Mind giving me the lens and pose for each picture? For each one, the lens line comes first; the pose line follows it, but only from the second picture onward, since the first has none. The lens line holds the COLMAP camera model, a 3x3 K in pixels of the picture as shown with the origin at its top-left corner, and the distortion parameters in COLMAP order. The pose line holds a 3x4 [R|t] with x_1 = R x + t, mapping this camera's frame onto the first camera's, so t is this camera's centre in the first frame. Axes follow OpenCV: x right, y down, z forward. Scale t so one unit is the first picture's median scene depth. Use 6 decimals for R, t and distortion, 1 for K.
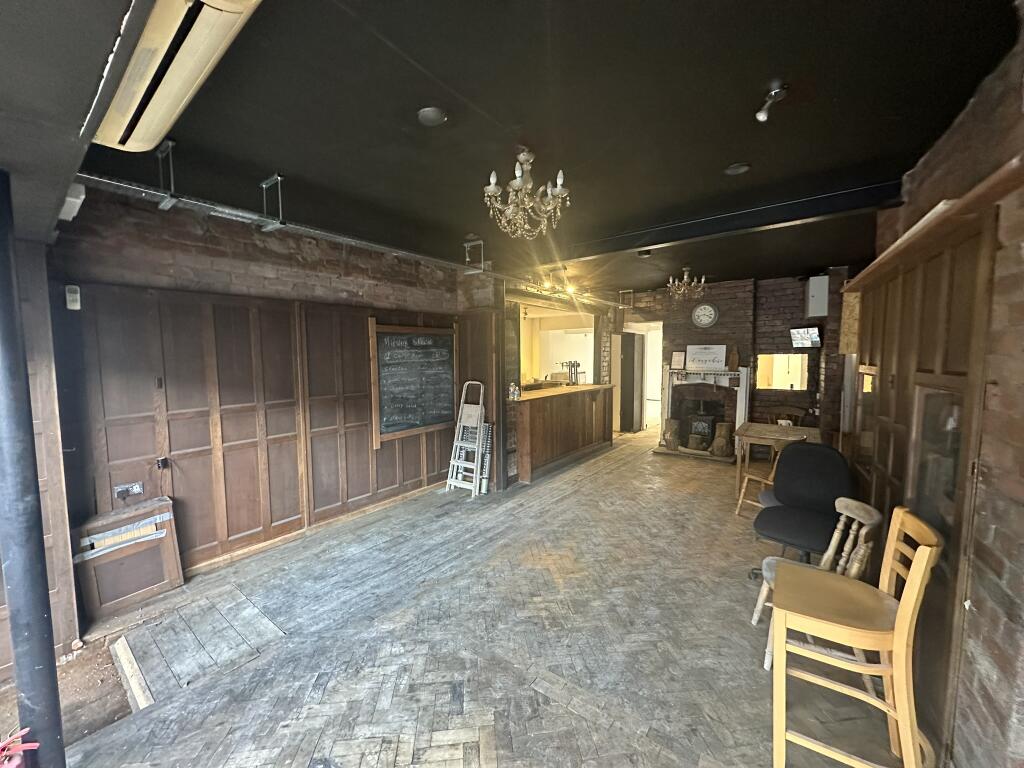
lens RADIAL K [[406.0, 0, 510.4], [0, 406.0, 386.7], [0, 0, 1]] dist [-0.002641, -0.000702]
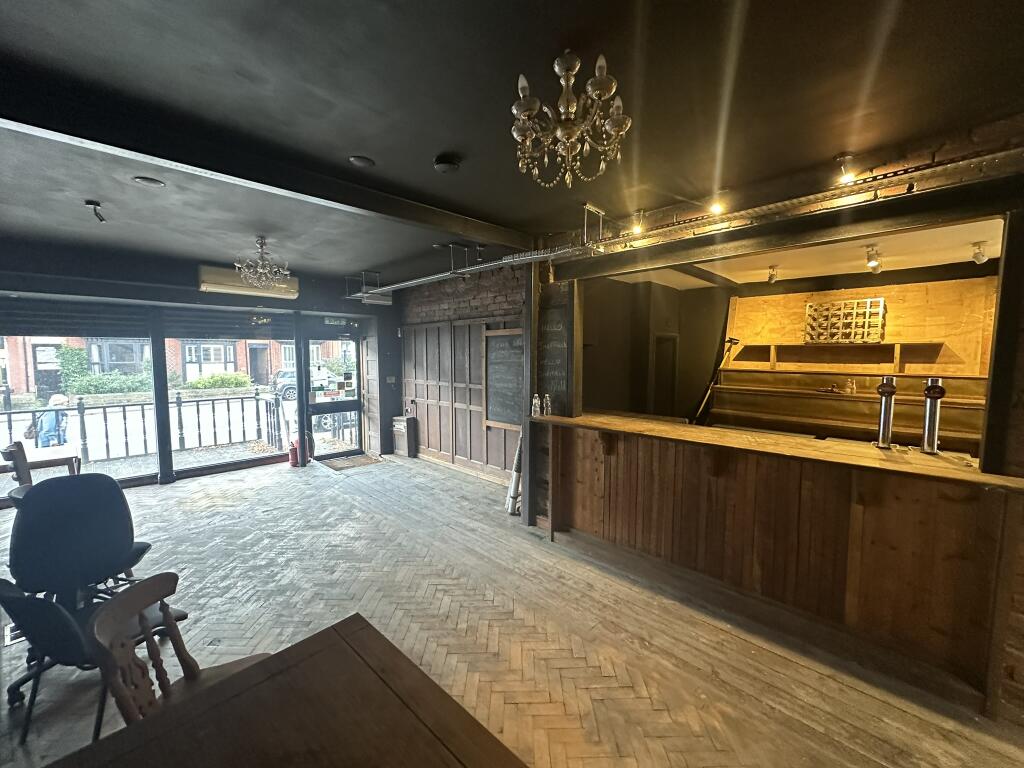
lens RADIAL K [[406.0, 0, 511.4], [0, 406.0, 383.8], [0, 0, 1]] dist [-0.002641, -0.000702]
pose [[-0.120675, 0.078686, -0.989569, 0.859192], [-0.077792, 0.993038, 0.088448, -0.101873], [0.989639, 0.087654, -0.113714, 1.173089]]
